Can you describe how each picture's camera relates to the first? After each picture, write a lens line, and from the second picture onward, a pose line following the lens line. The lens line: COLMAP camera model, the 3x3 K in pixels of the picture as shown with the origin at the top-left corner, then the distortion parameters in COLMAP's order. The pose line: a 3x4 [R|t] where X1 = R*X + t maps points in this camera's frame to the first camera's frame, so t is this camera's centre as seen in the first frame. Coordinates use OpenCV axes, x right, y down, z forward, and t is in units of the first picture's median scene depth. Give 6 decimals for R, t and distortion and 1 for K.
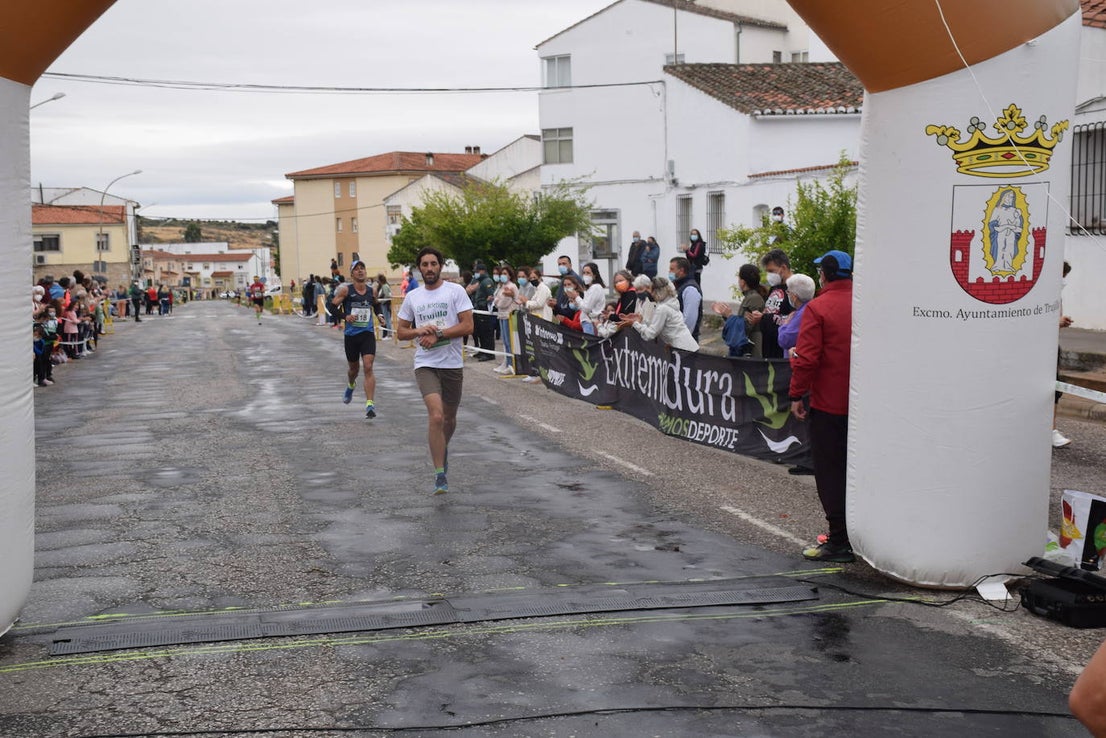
lens RADIAL K [[1567.4, 0, 546.4], [0, 1567.4, 373.4], [0, 0, 1]] dist [0.133360, 0.428960]
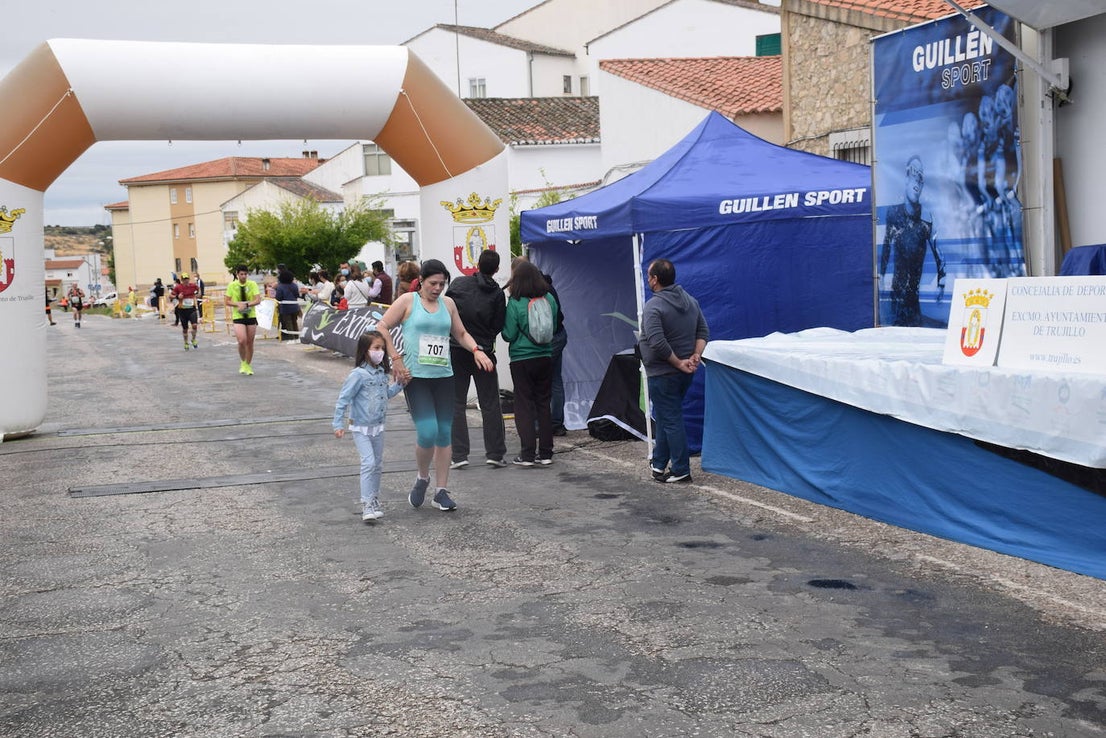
lens RADIAL K [[1643.3, 0, 552.7], [0, 1643.3, 380.1], [0, 0, 1]] dist [0.187402, 0.070087]
pose [[0.995637, -0.025109, 0.089869, 0.039433], [0.025106, 0.999684, 0.001161, 0.023048], [-0.089869, 0.001100, 0.995953, -0.310236]]
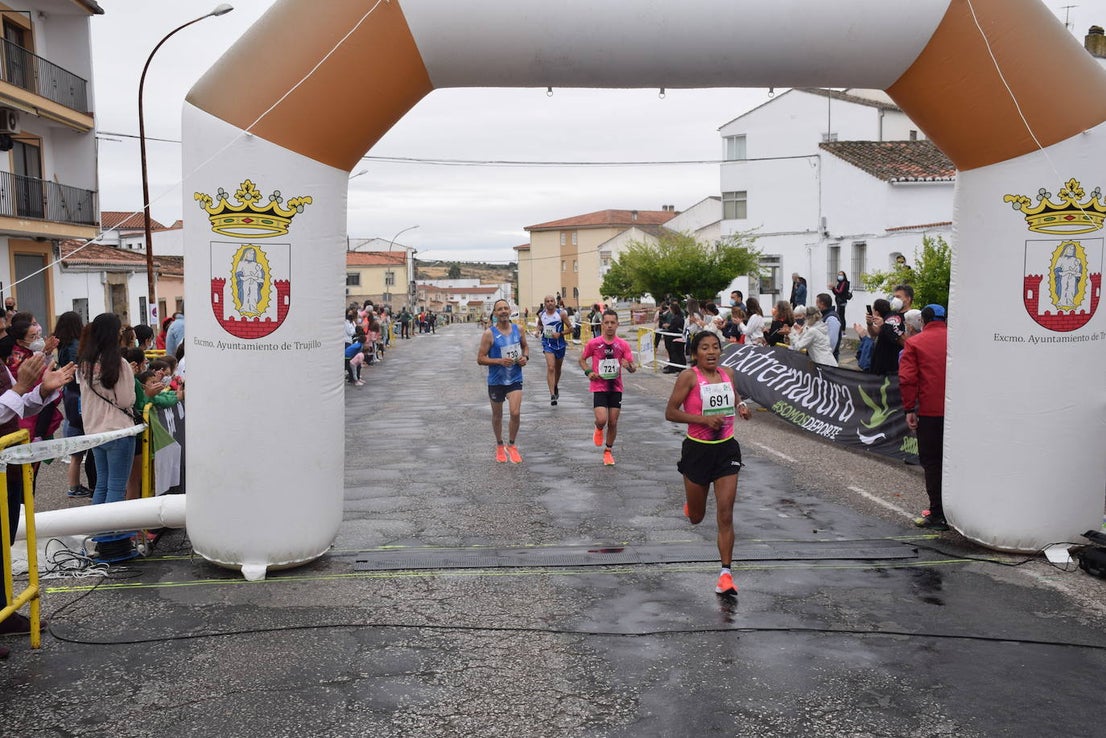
lens RADIAL K [[1229.3, 0, 547.3], [0, 1229.3, 374.2], [0, 0, 1]] dist [-0.007862, 0.278559]
pose [[0.989628, 0.019550, -0.142315, 0.002645], [-0.020478, 0.999777, -0.005063, 0.000734], [0.142184, 0.007925, 0.989808, -0.012240]]
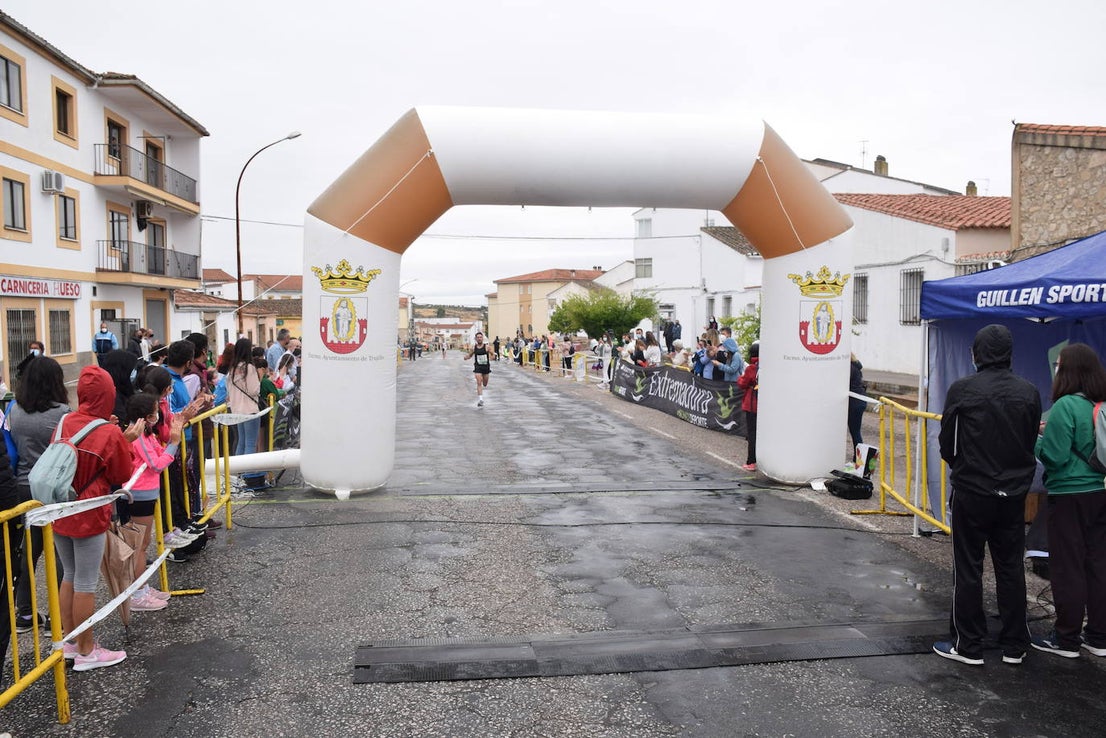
lens RADIAL K [[904.4, 0, 550.3], [0, 904.4, 374.6], [0, 0, 1]] dist [-0.140124, 0.134188]
pose [[0.995014, 0.024918, -0.096569, 0.006241], [-0.027122, 0.999399, -0.021580, 0.004537], [0.095974, 0.024091, 0.995092, -0.061894]]
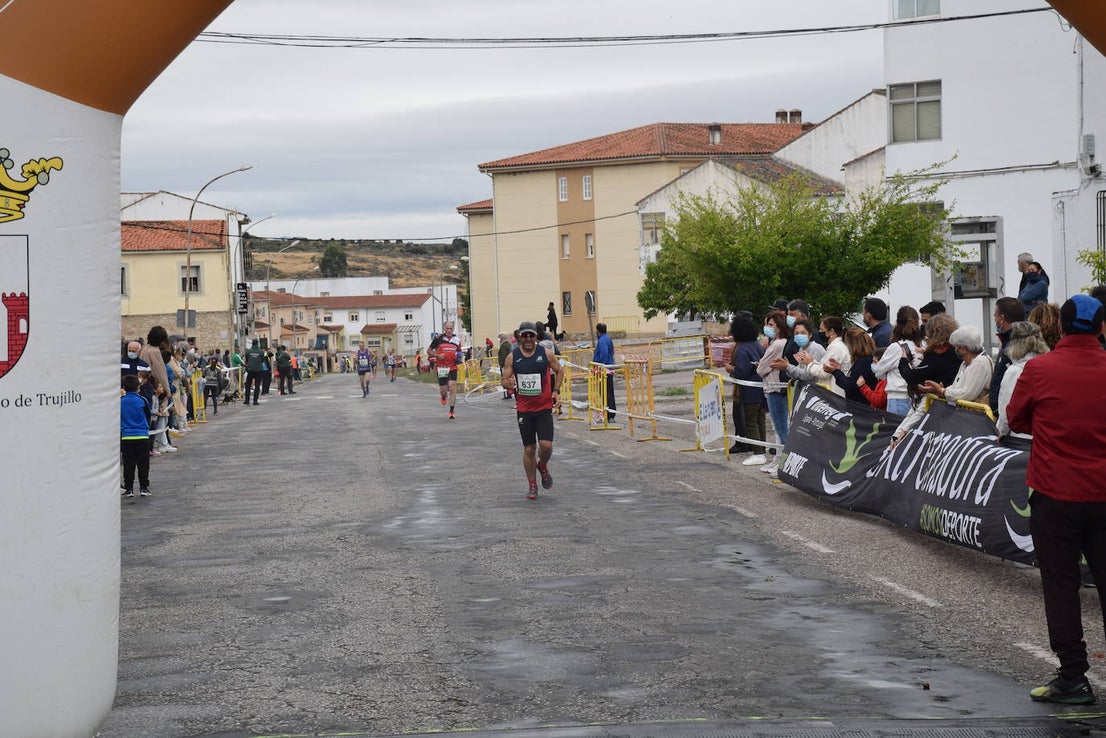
lens RADIAL K [[2678.1, 0, 543.9], [0, 2678.1, 374.4], [0, 0, 1]] dist [0.613595, 1.282233]
pose [[0.989989, -0.003708, -0.141096, 0.023905], [-0.002646, 0.998992, -0.044817, 0.005937], [0.141120, 0.044742, 0.988981, -0.090090]]
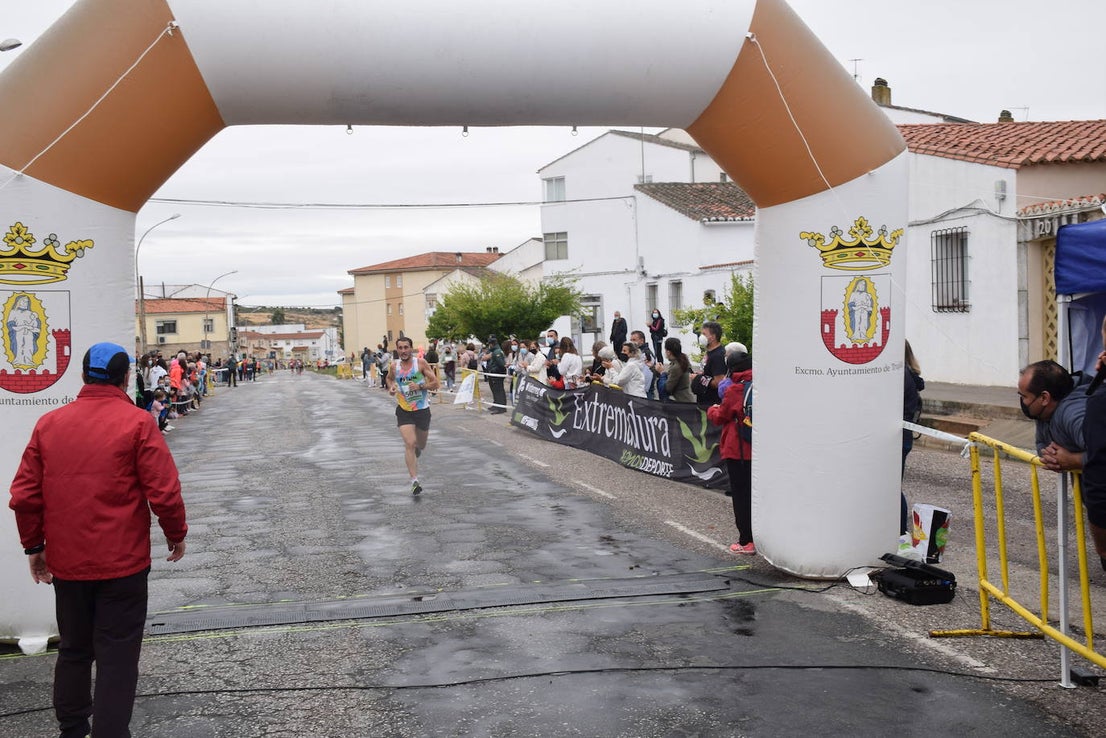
lens RADIAL K [[1229.9, 0, 548.2], [0, 1229.9, 368.5], [0, 0, 1]] dist [-0.003731, 0.271472]
pose [[0.999921, -0.011999, -0.003776, 0.006298], [0.011820, 0.998949, -0.044280, 0.000679], [0.004303, 0.044232, 0.999012, -0.008182]]
